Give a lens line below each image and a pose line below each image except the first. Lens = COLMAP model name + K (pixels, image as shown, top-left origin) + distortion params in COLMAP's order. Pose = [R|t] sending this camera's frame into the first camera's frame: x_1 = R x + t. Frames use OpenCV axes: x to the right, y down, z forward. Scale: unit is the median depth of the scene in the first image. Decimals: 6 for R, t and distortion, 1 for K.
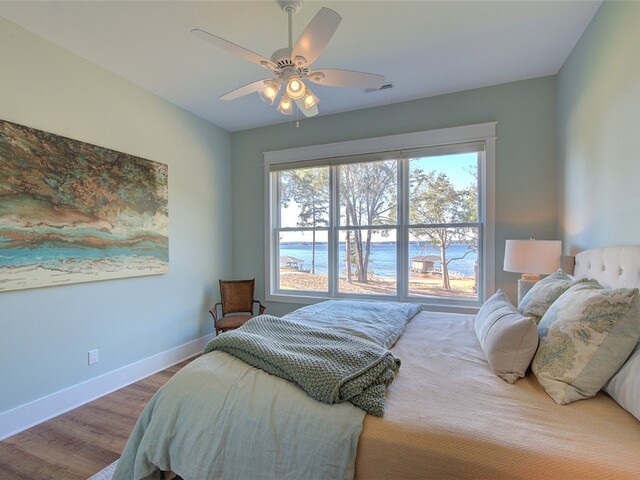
lens RADIAL K [[321.3, 0, 335.1], [0, 321.3, 243.6], [0, 0, 1]] dist [-0.003084, 0.000485]
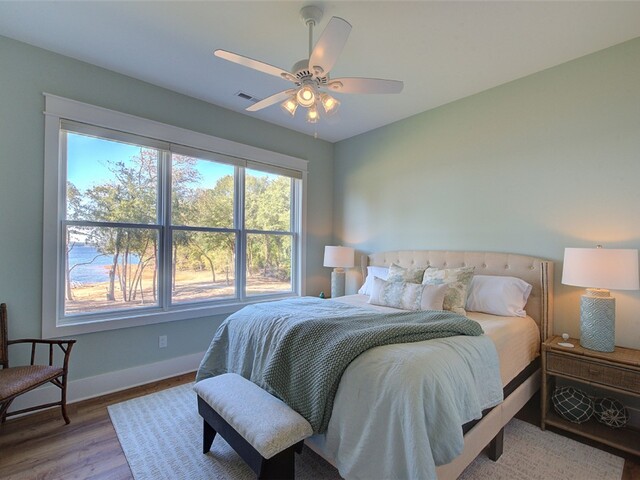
lens RADIAL K [[304.8, 0, 335.8], [0, 304.8, 246.8], [0, 0, 1]] dist [0.009549, -0.001011]
pose [[0.430902, 0.016586, 0.902246, -0.616326], [-0.016421, 0.999810, -0.010537, 0.006824], [-0.902249, -0.010275, 0.431093, 0.303686]]
